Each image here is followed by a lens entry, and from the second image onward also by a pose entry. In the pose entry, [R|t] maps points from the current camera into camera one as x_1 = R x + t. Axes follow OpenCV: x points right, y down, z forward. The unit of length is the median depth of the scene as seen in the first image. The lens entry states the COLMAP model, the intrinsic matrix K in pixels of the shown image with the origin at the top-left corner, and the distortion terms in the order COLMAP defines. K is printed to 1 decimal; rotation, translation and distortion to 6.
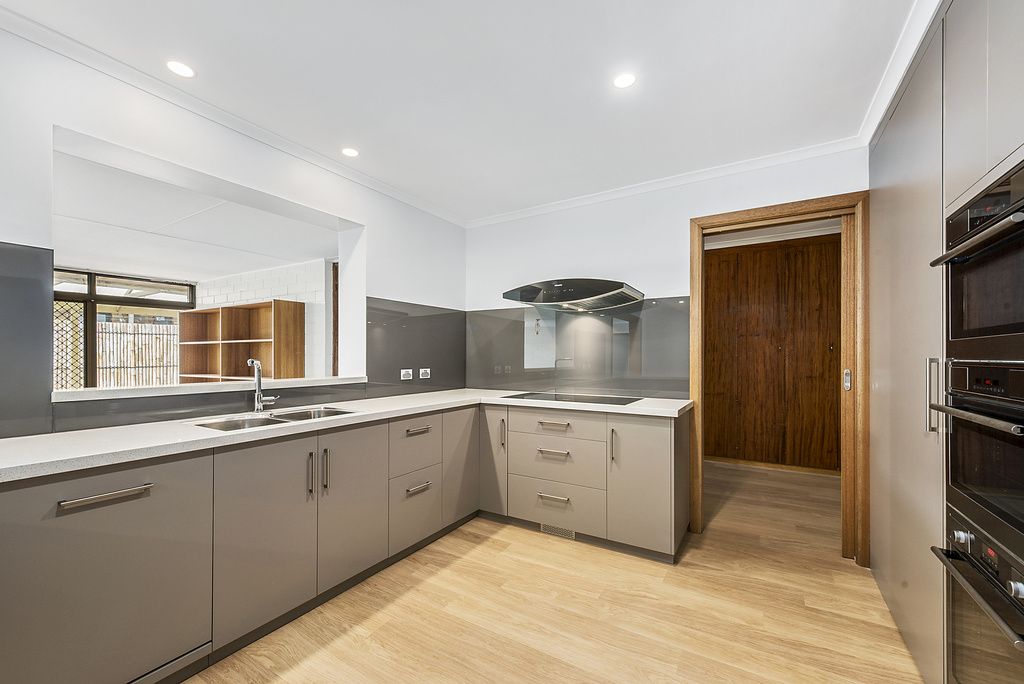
lens RADIAL K [[411.2, 0, 510.0], [0, 411.2, 356.7], [0, 0, 1]] dist [0.000050, 0.000002]
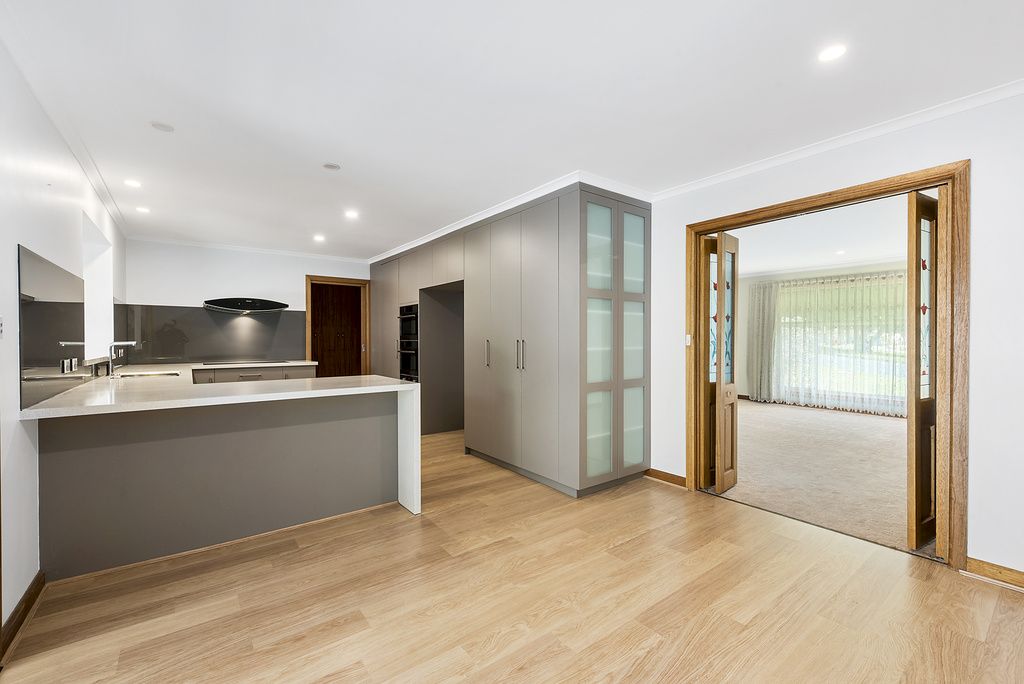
lens RADIAL K [[425.2, 0, 512.0], [0, 425.2, 342.0], [0, 0, 1]] dist [-0.000412, -0.000073]
pose [[0.358622, -0.004424, 0.933472, -1.237510], [0.001058, 0.999990, 0.004333, 0.002852], [-0.933482, -0.000566, 0.358624, -0.787973]]
